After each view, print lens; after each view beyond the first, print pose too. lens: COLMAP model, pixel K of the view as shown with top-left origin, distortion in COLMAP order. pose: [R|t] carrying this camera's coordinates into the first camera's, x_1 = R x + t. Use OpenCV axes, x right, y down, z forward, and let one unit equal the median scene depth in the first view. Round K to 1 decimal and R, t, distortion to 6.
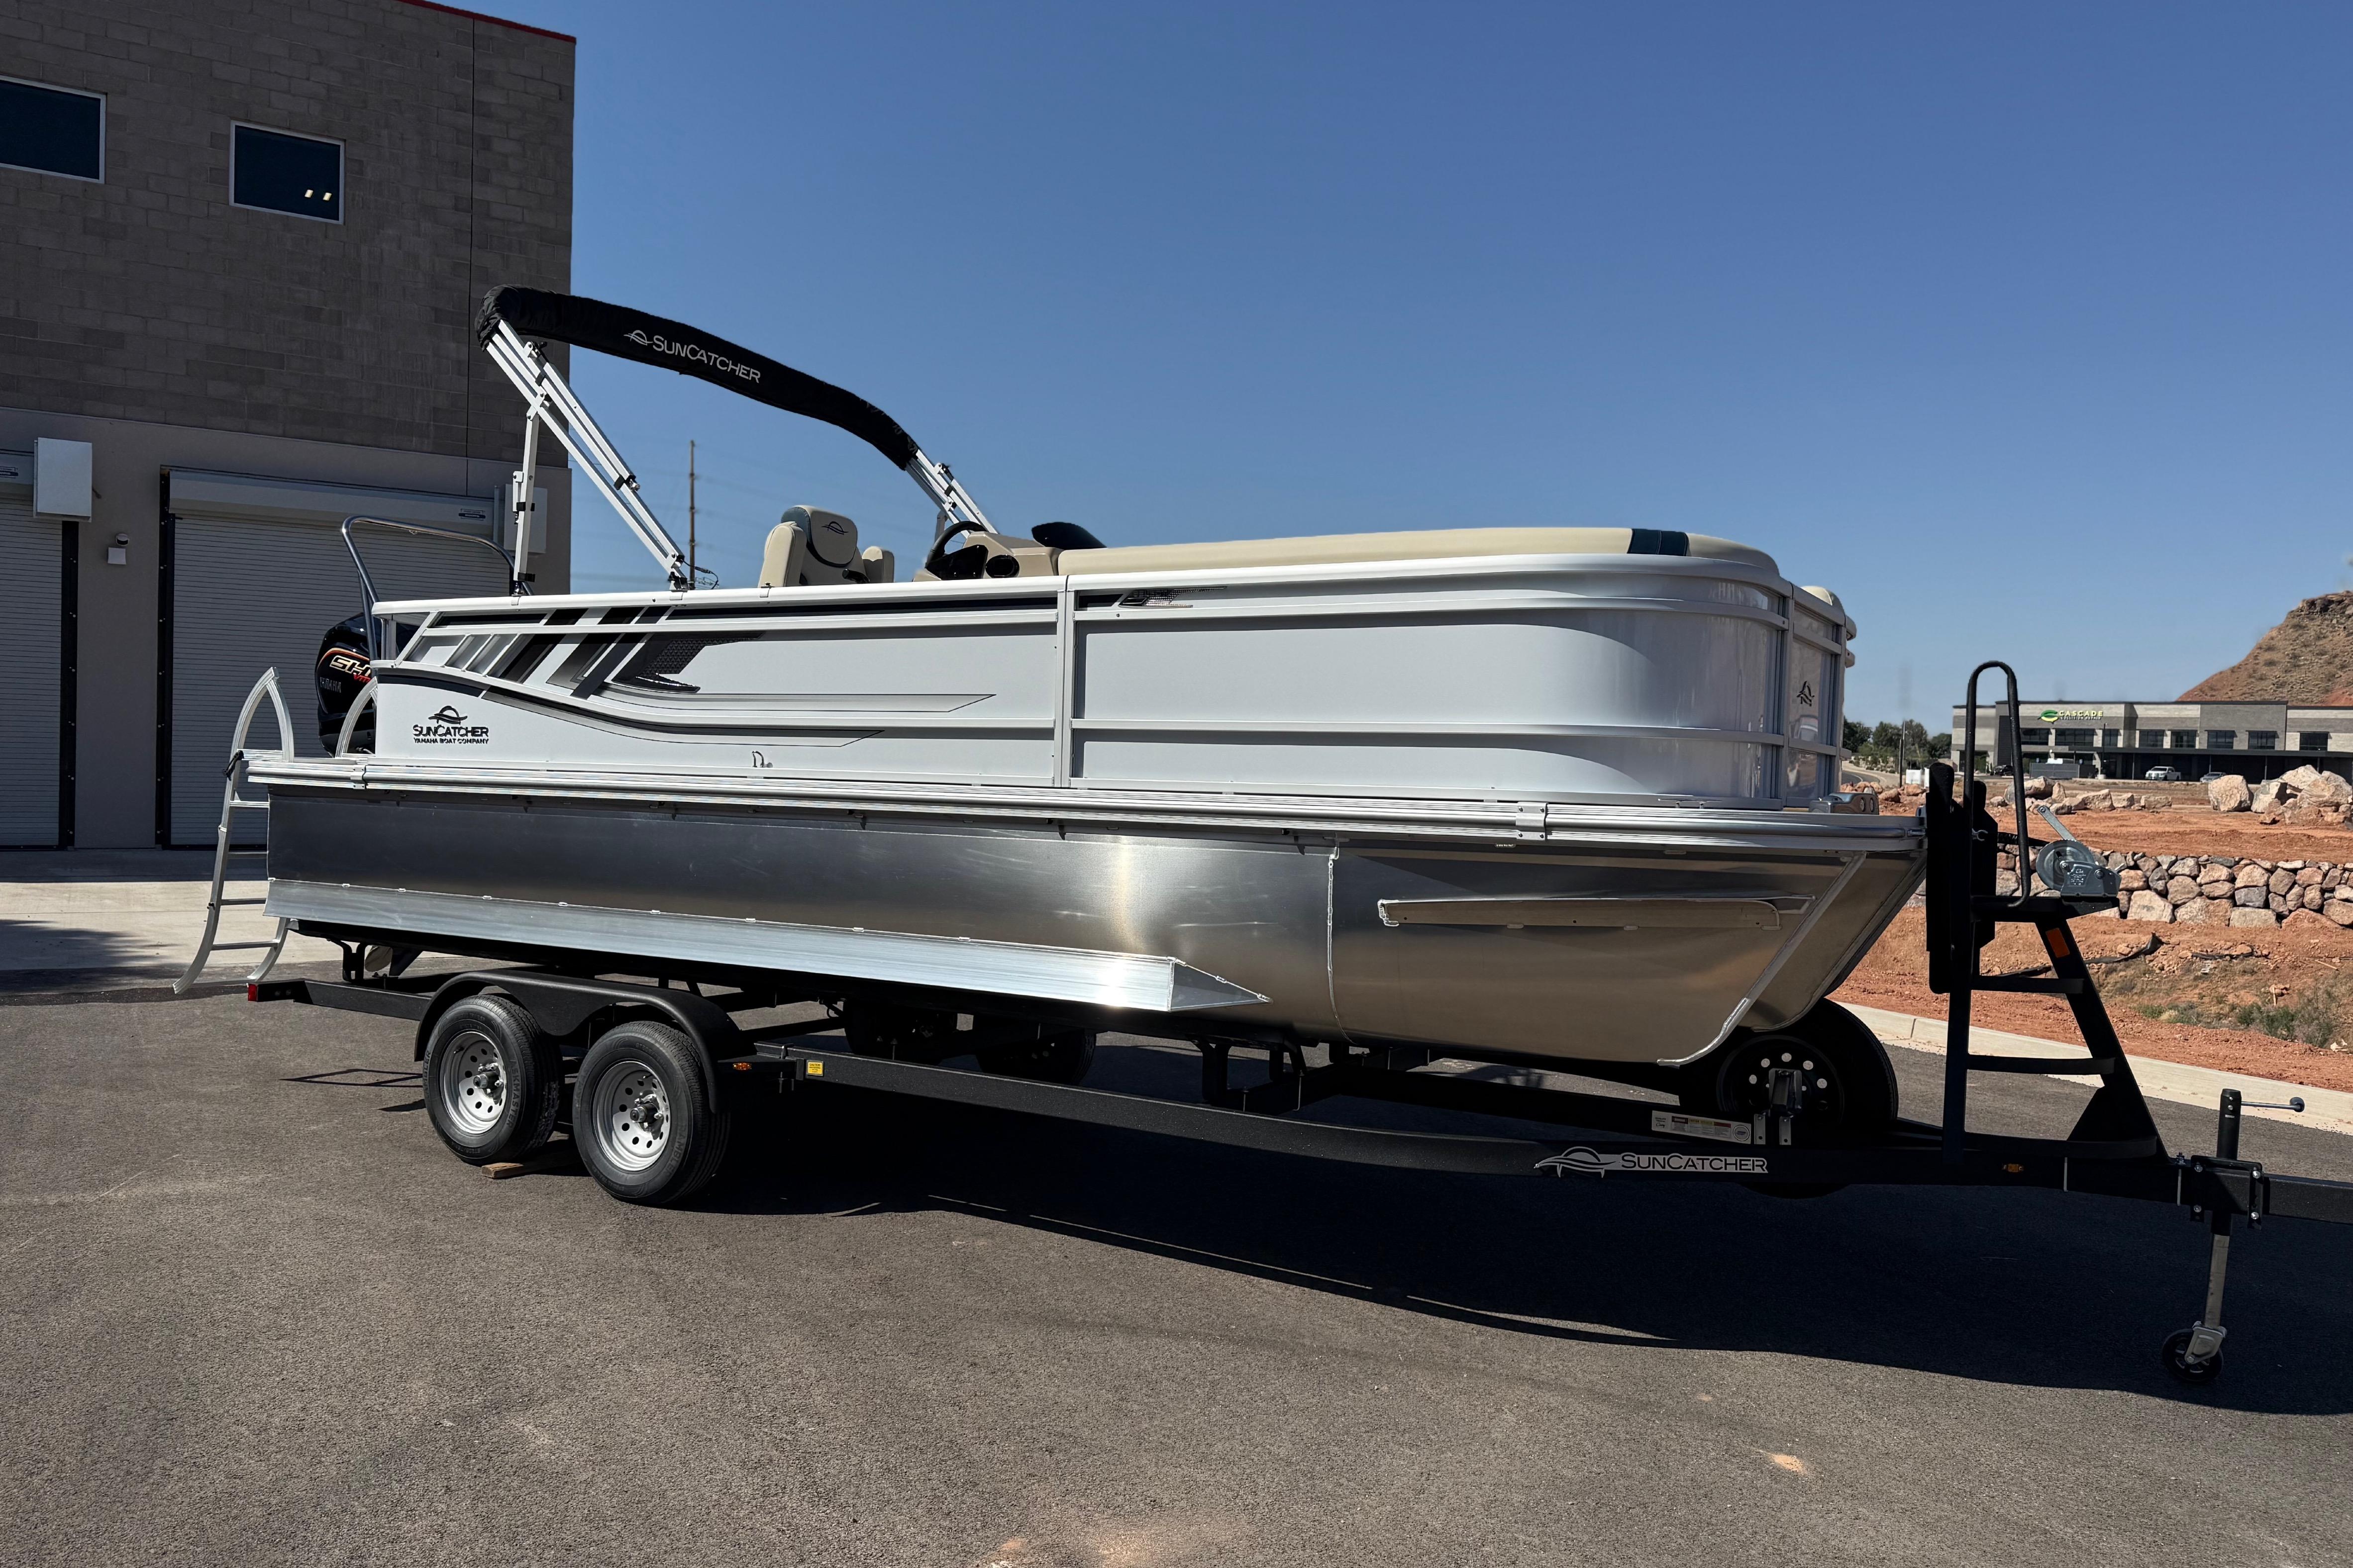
lens RADIAL K [[1728.3, 0, 1180.2], [0, 1728.3, 773.2], [0, 0, 1]] dist [0.019952, -0.029611]
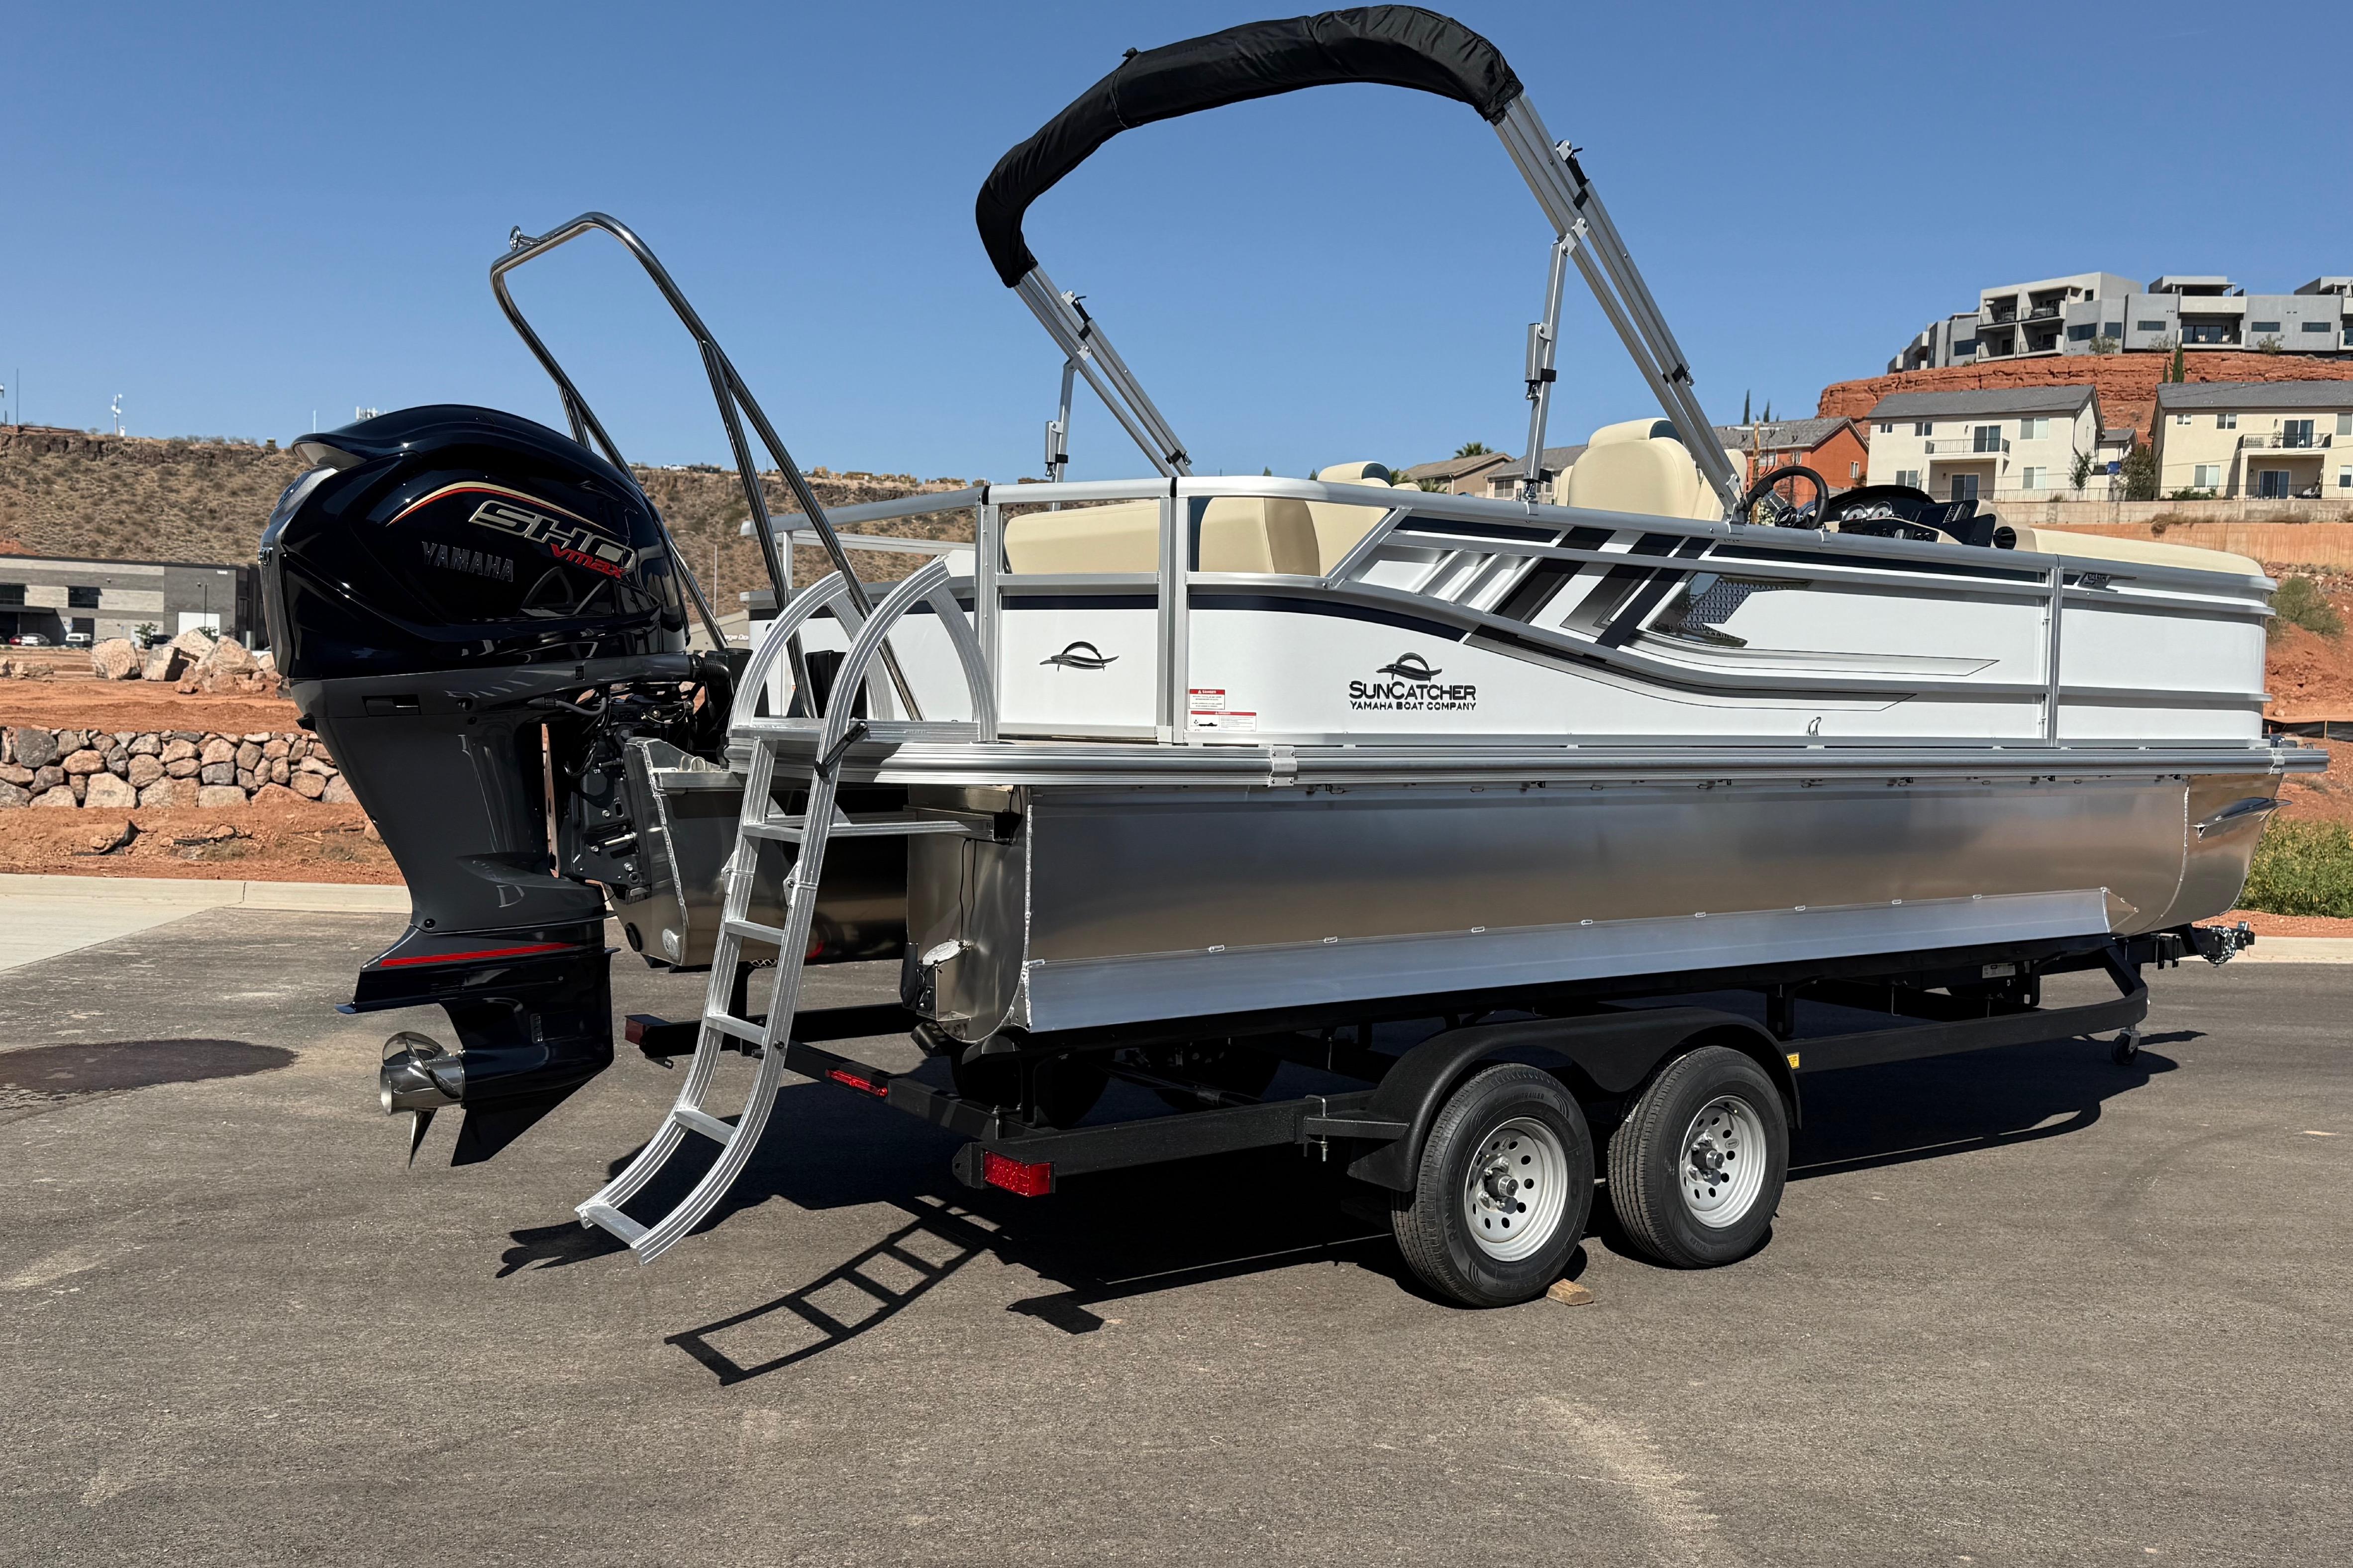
lens RADIAL K [[1990.4, 0, 1168.6], [0, 1990.4, 784.1], [0, 0, 1]] dist [0.060454, -0.070117]
pose [[0.415208, -0.061901, 0.907618, -0.415690], [-0.009430, 0.997336, 0.072334, -0.015538], [-0.909678, -0.038593, 0.413518, 0.276367]]
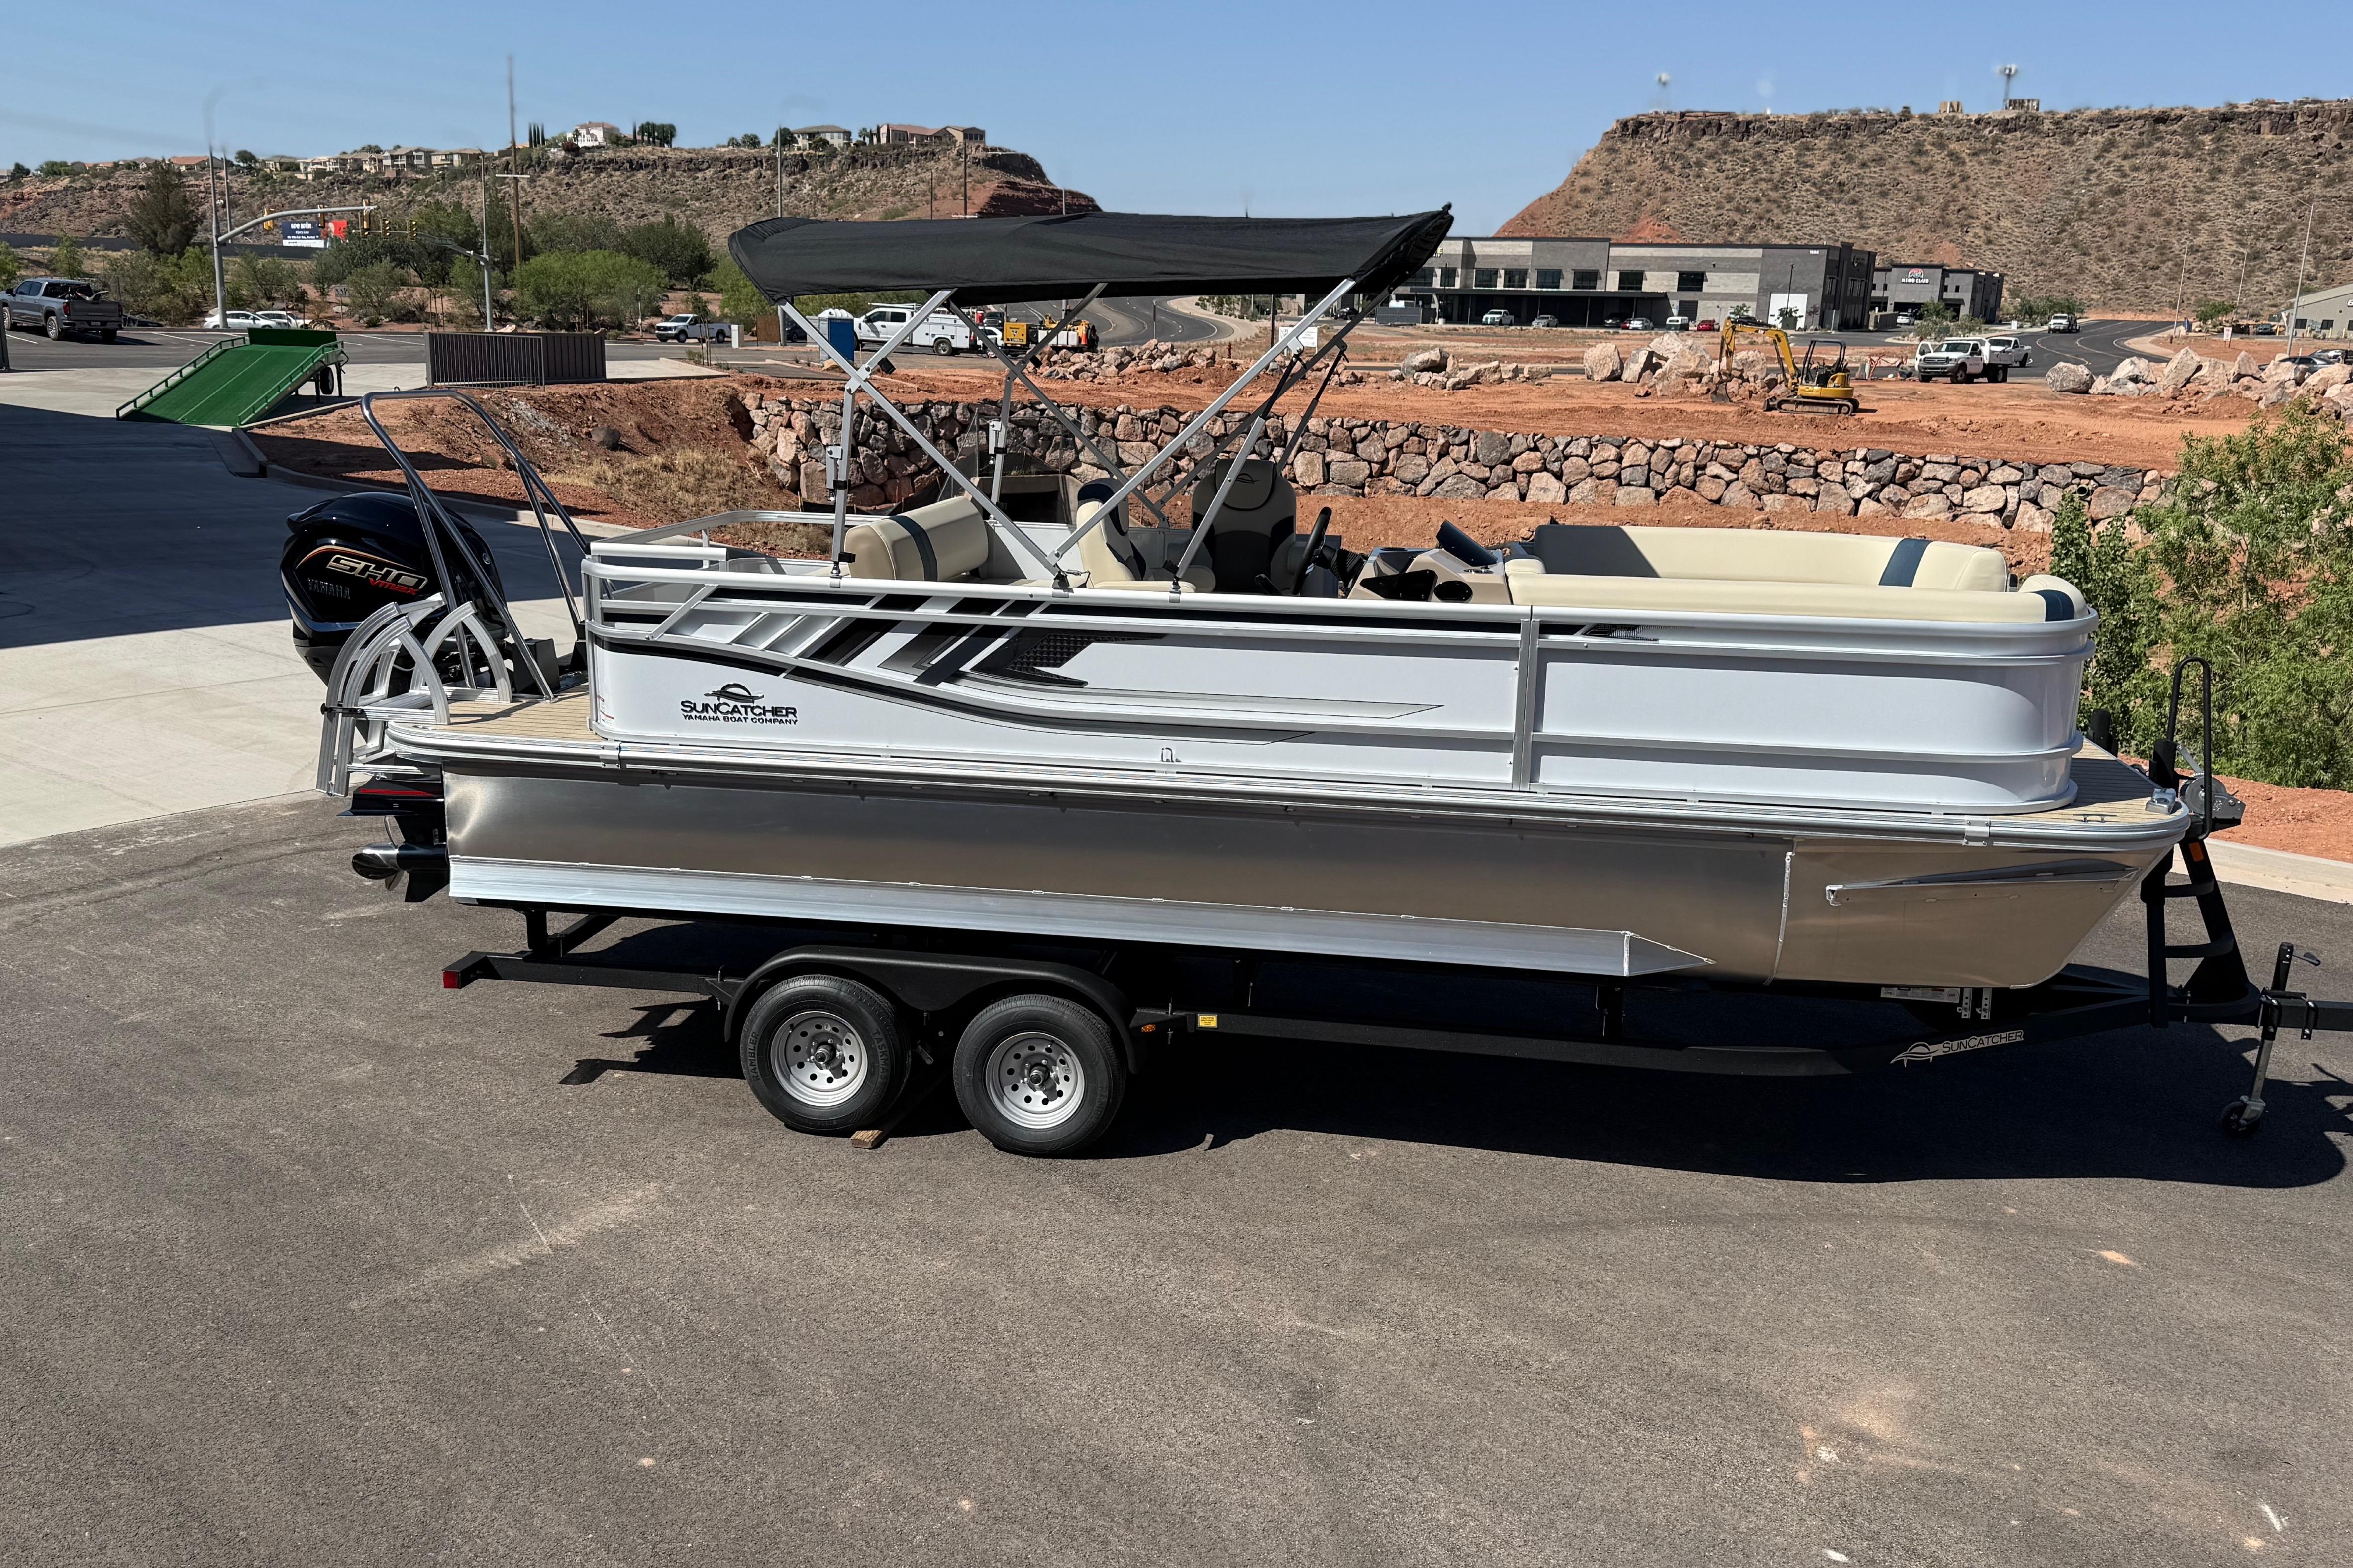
lens RADIAL K [[1990.4, 0, 1170.5], [0, 1990.4, 806.9], [0, 0, 1]] dist [0.060454, -0.070117]
pose [[0.930786, -0.093191, 0.353488, -0.213677], [0.003734, 0.969334, 0.245717, -0.087218], [-0.365546, -0.227390, 0.902590, -0.034207]]
